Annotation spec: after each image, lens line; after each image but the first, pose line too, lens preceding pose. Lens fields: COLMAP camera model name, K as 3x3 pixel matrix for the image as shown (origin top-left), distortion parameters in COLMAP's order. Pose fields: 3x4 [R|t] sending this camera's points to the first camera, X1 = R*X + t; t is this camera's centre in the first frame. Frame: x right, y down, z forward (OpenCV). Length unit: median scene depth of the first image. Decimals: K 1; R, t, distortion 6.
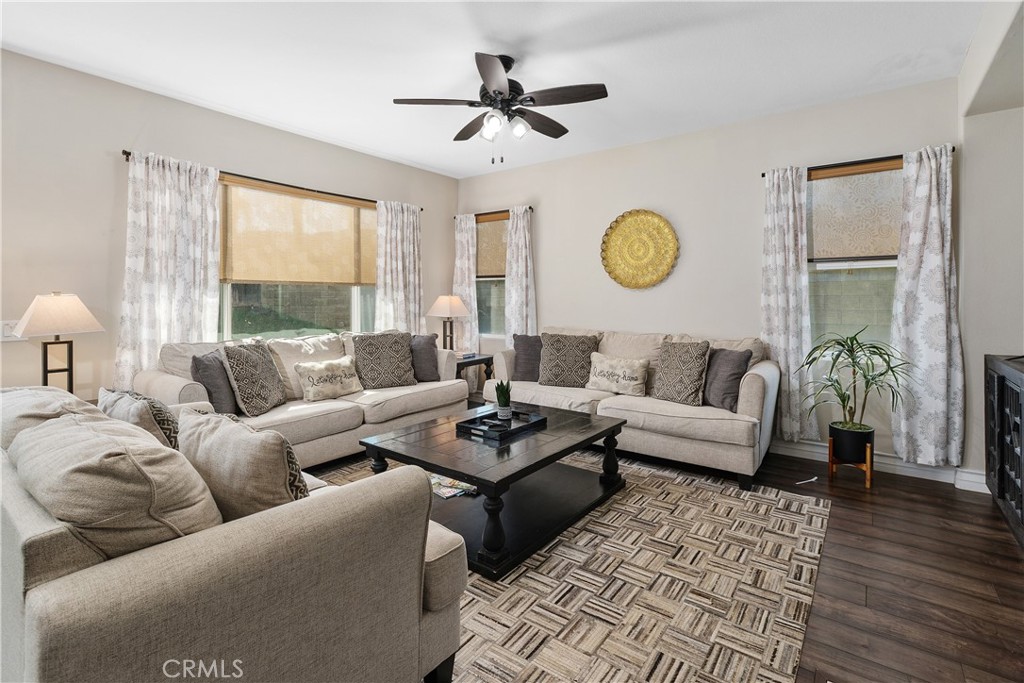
lens RADIAL K [[472.9, 0, 513.5], [0, 472.9, 335.4], [0, 0, 1]] dist [0.006197, -0.001590]
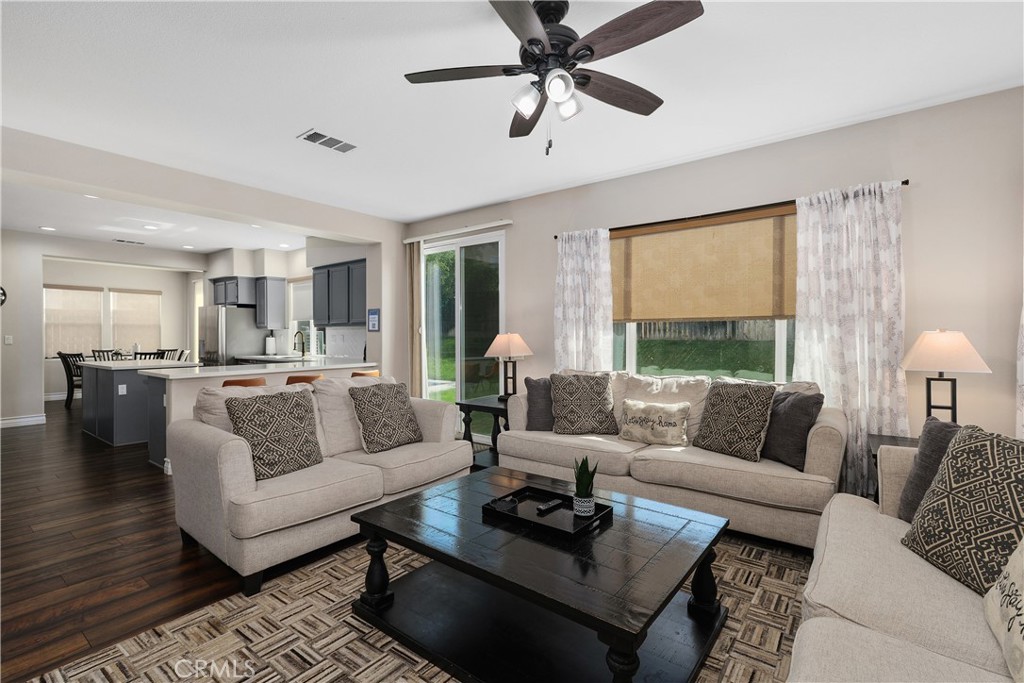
lens RADIAL K [[472.9, 0, 511.9], [0, 472.9, 342.7], [0, 0, 1]] dist [0.006197, -0.001590]
pose [[-0.010665, 0.014384, -0.999840, 0.573281], [-0.078251, 0.996818, 0.015175, -0.059645], [0.996877, 0.078400, -0.009506, 0.773130]]
